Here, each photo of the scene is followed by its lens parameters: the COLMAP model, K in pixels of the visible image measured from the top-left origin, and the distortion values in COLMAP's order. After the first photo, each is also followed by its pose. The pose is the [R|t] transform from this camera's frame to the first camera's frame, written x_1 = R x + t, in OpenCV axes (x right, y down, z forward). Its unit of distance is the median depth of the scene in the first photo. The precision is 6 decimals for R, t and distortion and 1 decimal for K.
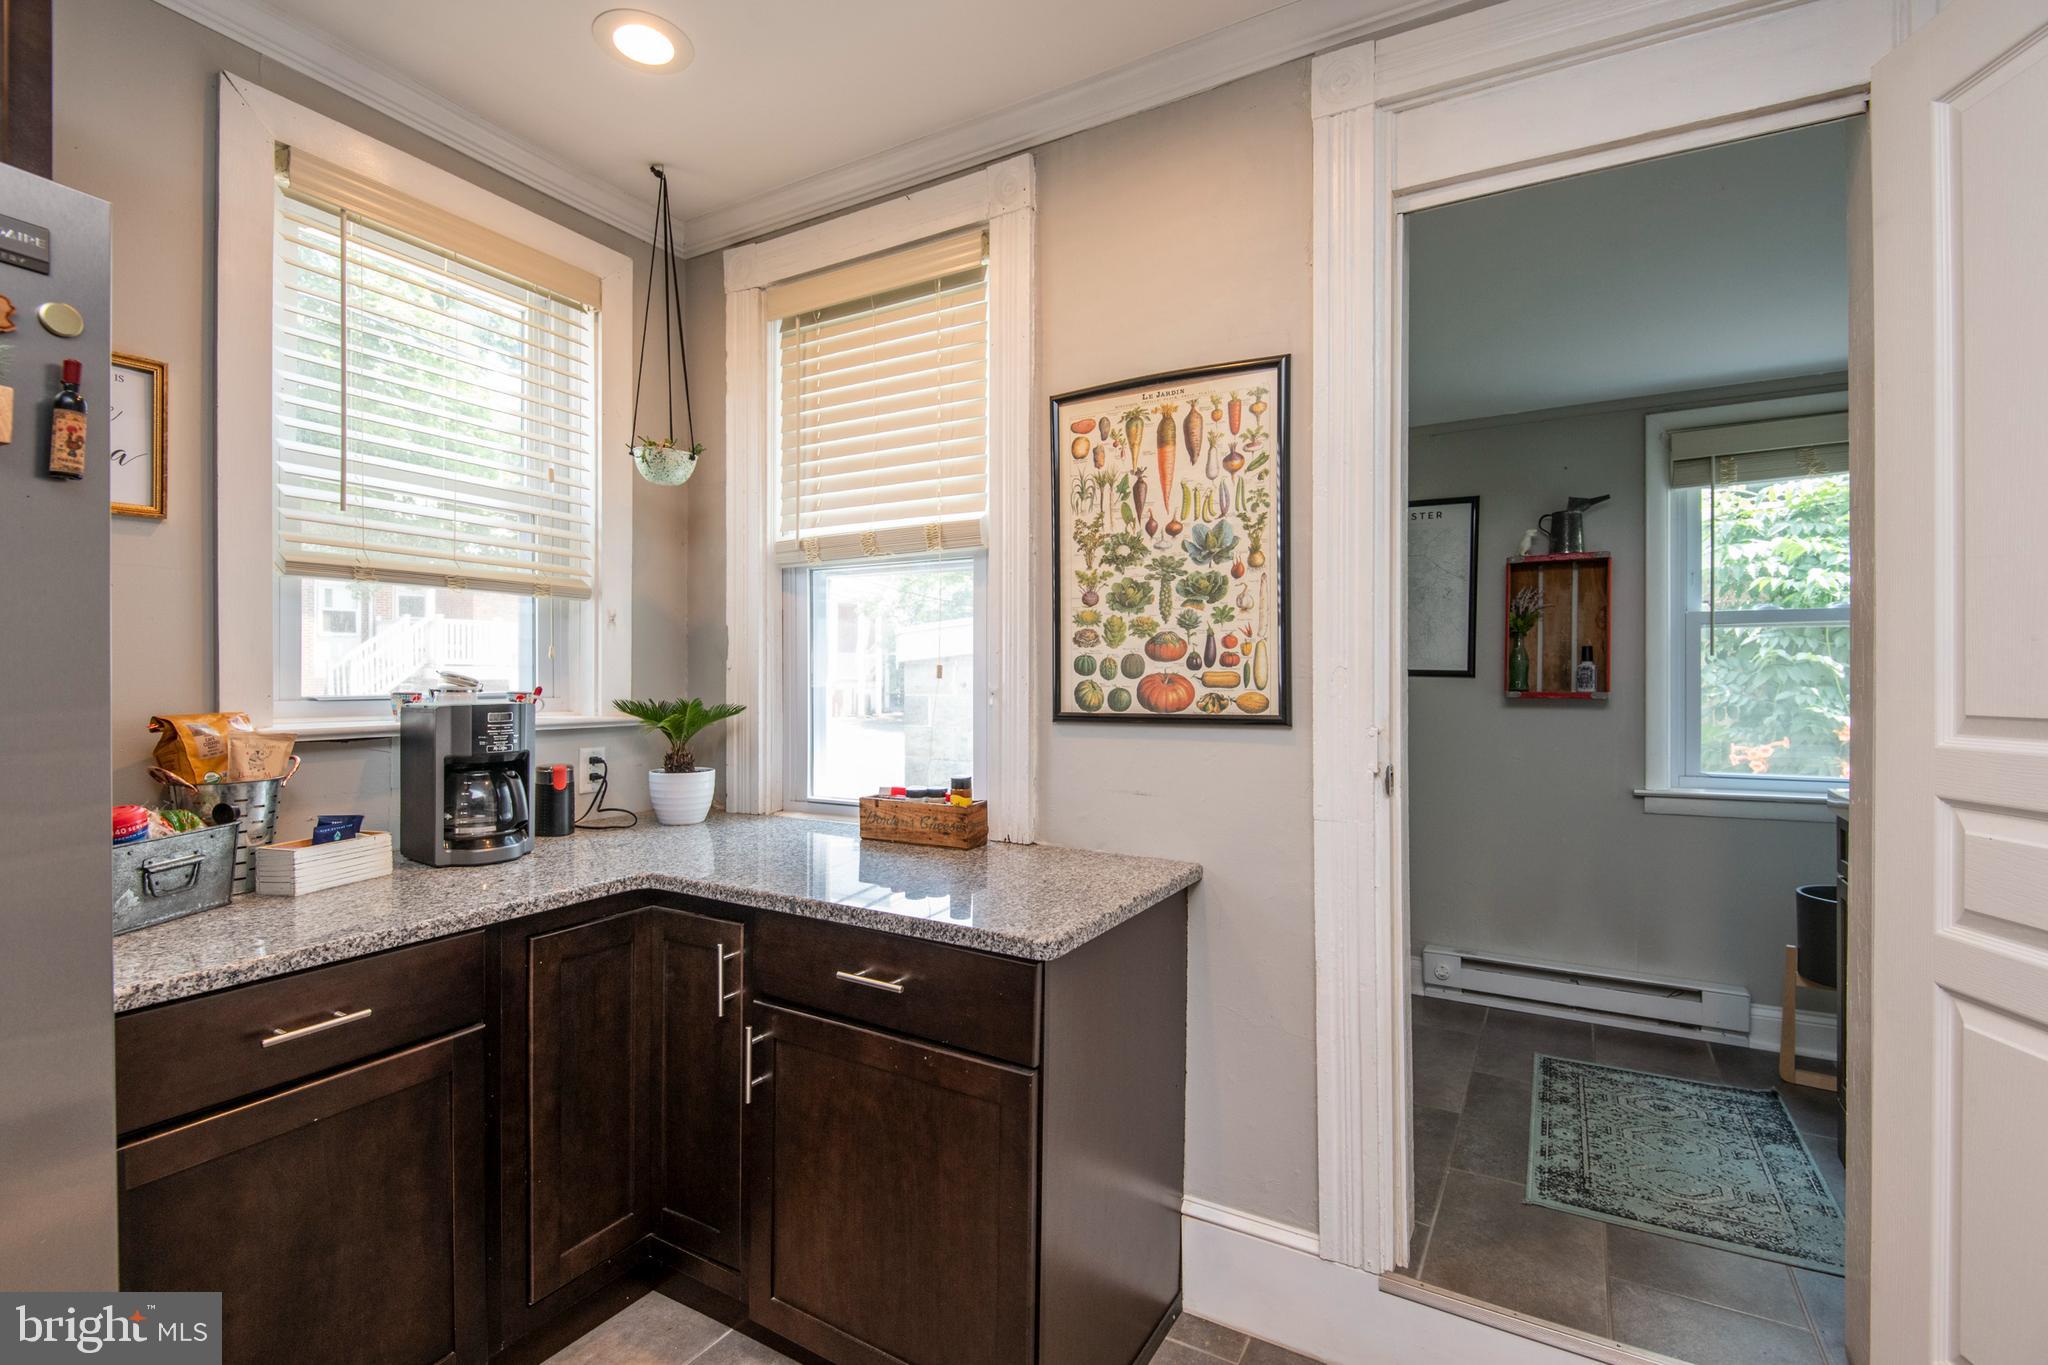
lens RADIAL K [[931.7, 0, 1017.1], [0, 931.7, 677.9], [0, 0, 1]] dist [0.006906, -0.004333]
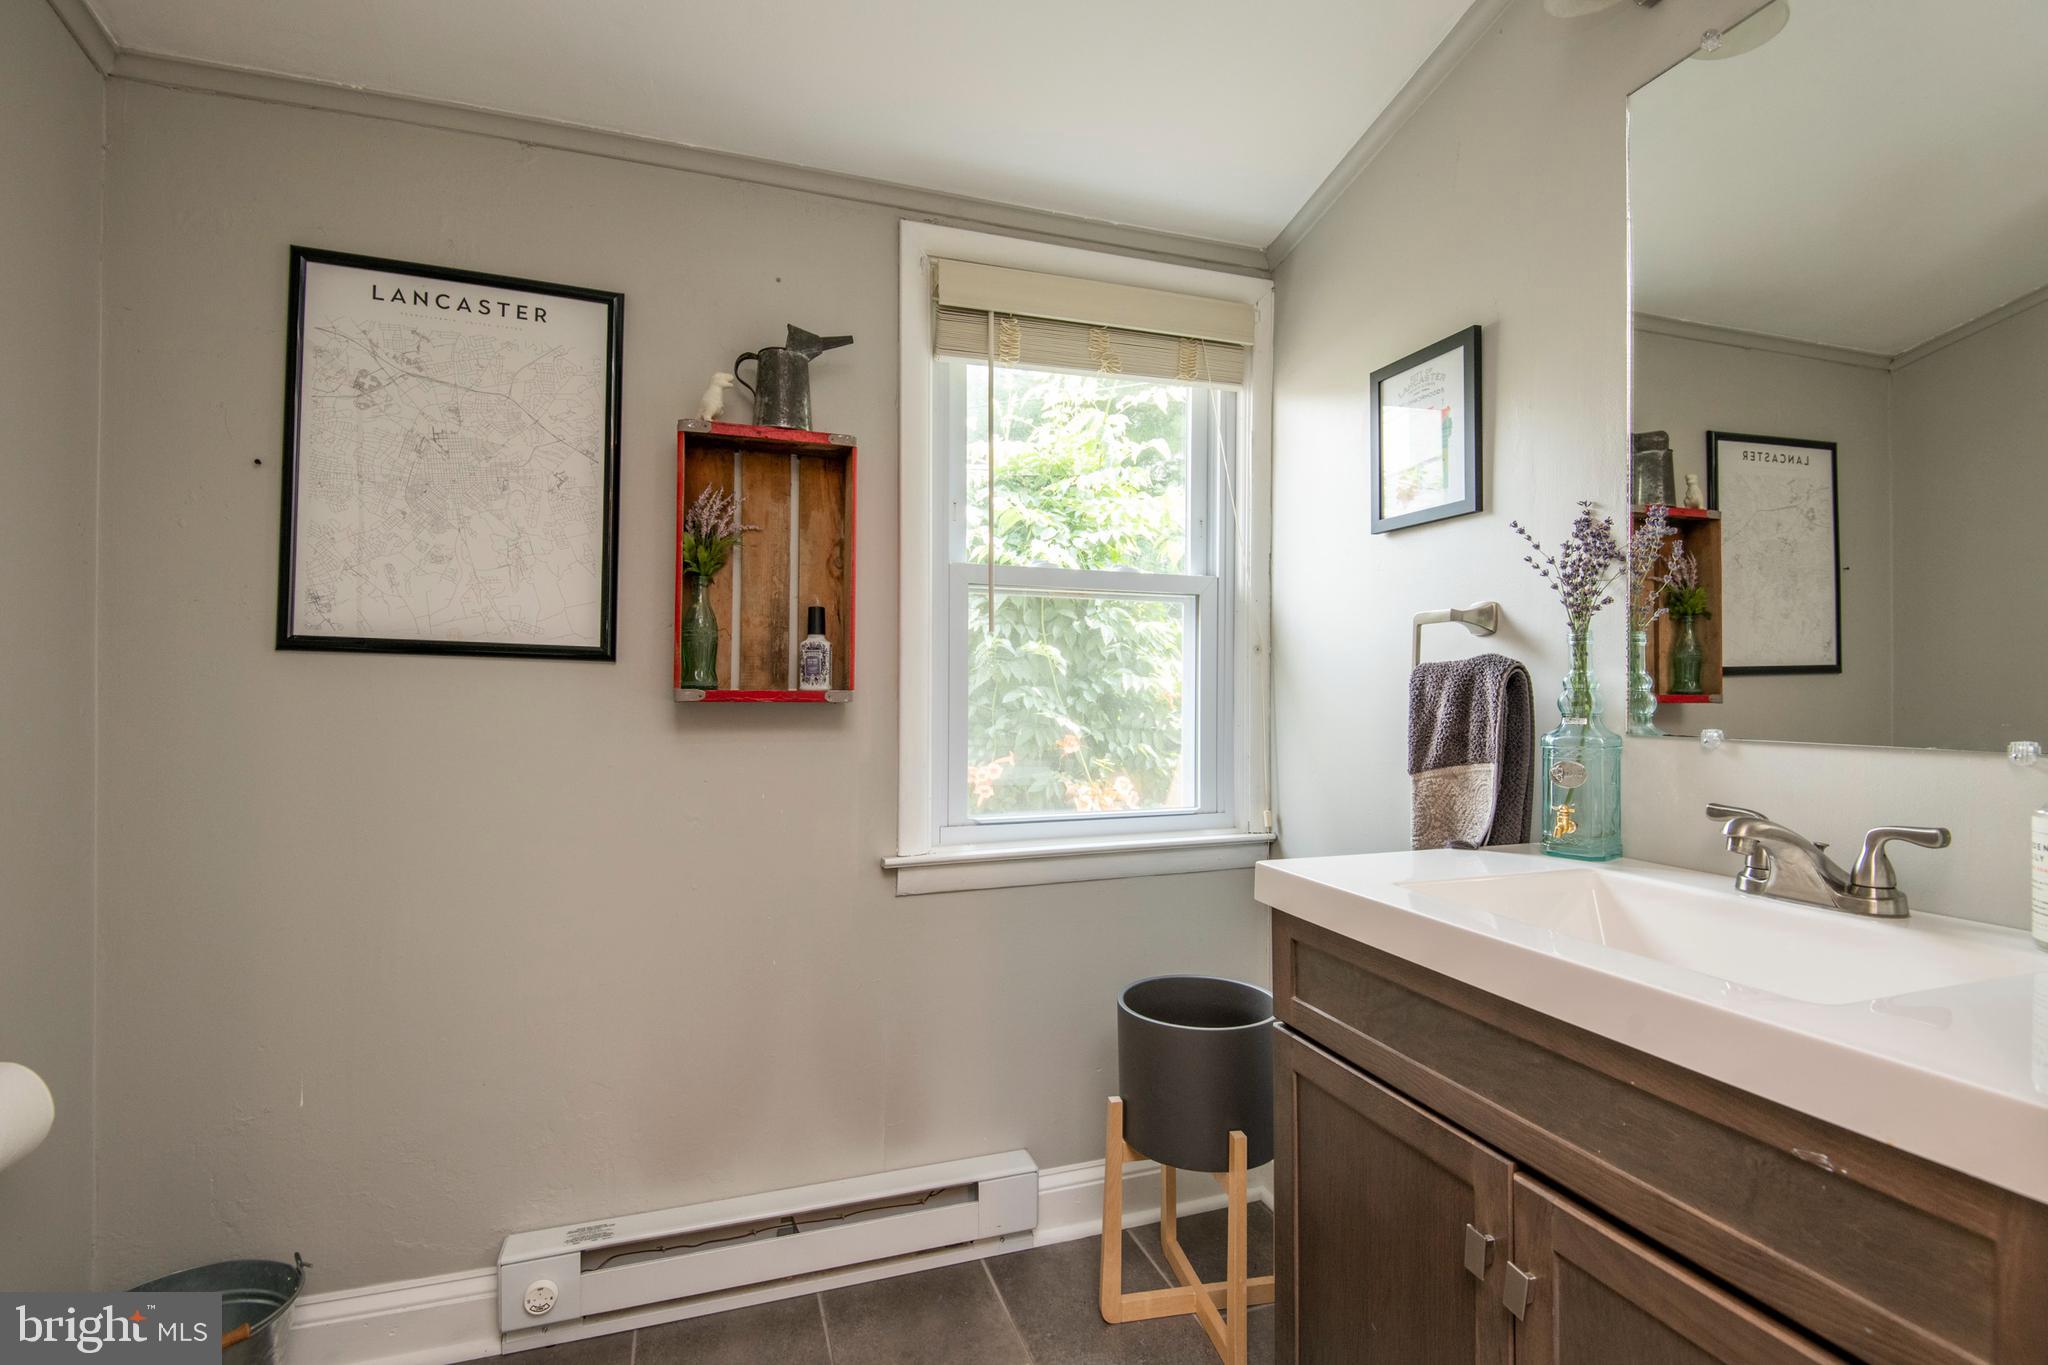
lens RADIAL K [[931.7, 0, 1021.3], [0, 931.7, 682.3], [0, 0, 1]] dist [0.006906, -0.004333]
pose [[0.665491, 0.007565, 0.746367, 0.279611], [-0.002167, 0.999964, -0.008203, 0.014024], [-0.746403, 0.003842, 0.665484, 0.539111]]
